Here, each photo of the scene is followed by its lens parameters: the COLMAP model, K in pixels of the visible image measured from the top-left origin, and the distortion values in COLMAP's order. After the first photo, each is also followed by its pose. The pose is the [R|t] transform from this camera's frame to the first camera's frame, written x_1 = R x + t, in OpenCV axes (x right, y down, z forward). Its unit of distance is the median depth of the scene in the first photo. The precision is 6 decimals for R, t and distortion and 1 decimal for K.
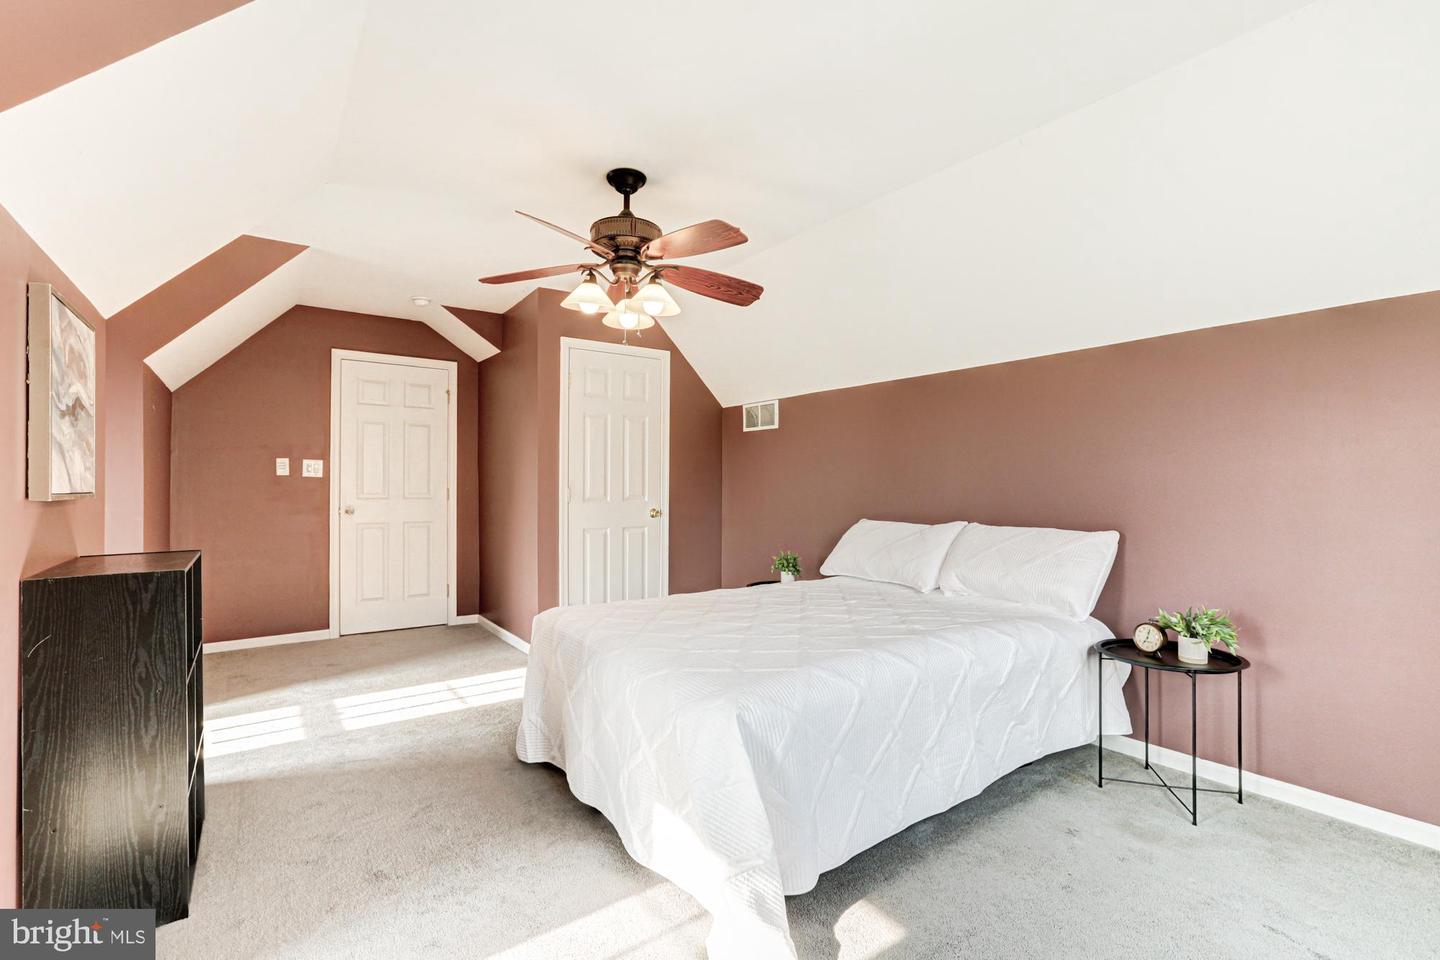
lens RADIAL K [[659.1, 0, 721.6], [0, 659.1, 484.5], [0, 0, 1]] dist [-0.003971, 0.000462]
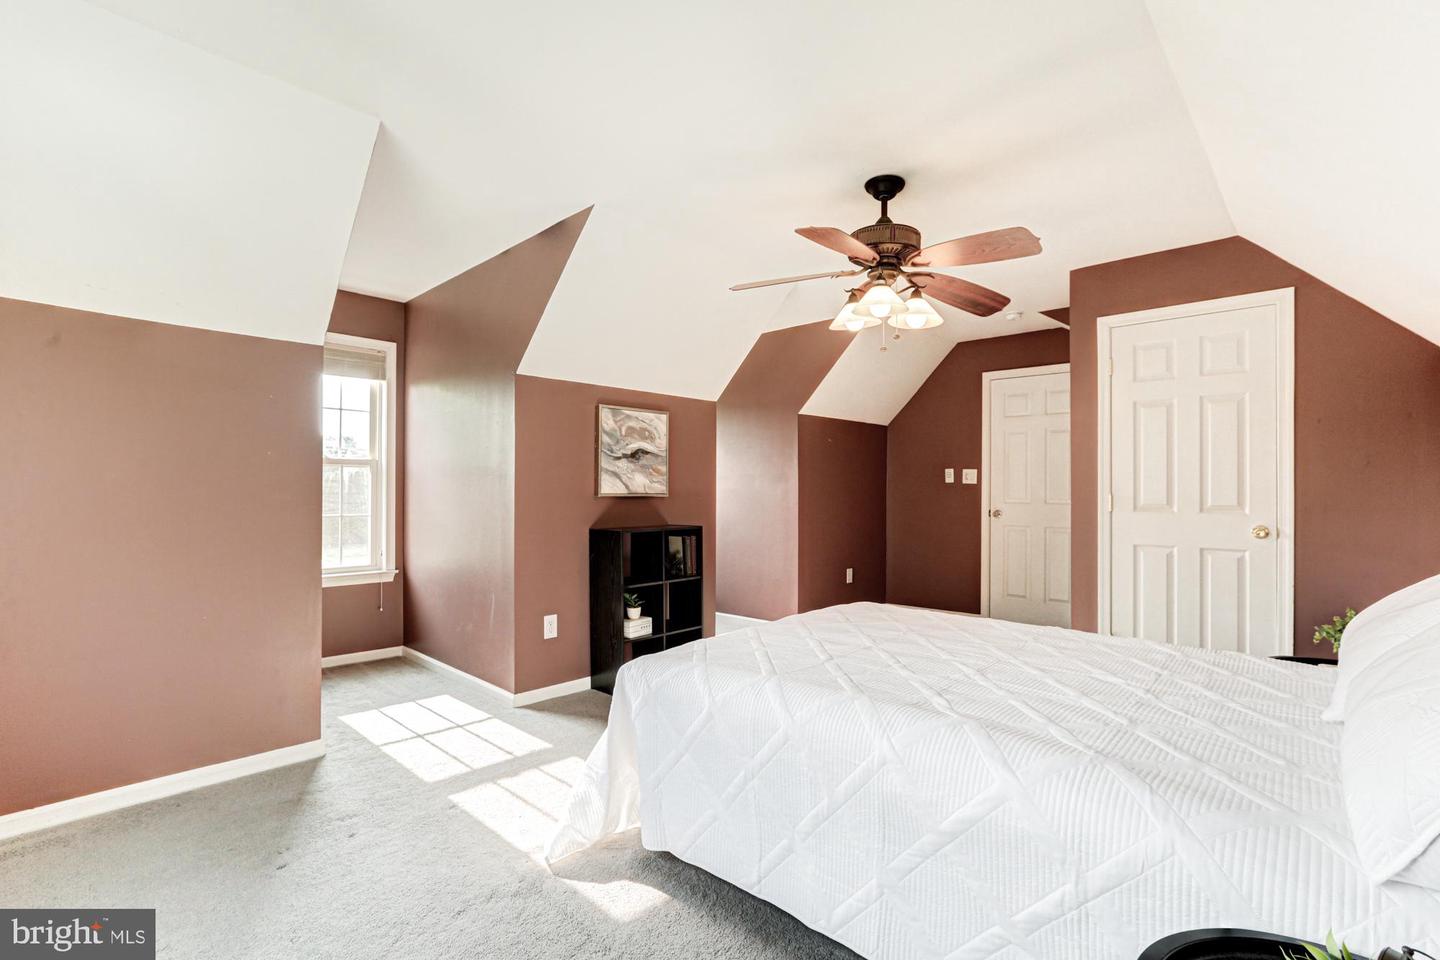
lens RADIAL K [[659.1, 0, 721.6], [0, 659.1, 484.5], [0, 0, 1]] dist [-0.003971, 0.000462]
pose [[0.183355, -0.007377, -0.983019, 0.483661], [-0.001847, 0.999967, -0.007849, 0.000322], [0.983045, 0.003255, 0.183336, 0.349094]]
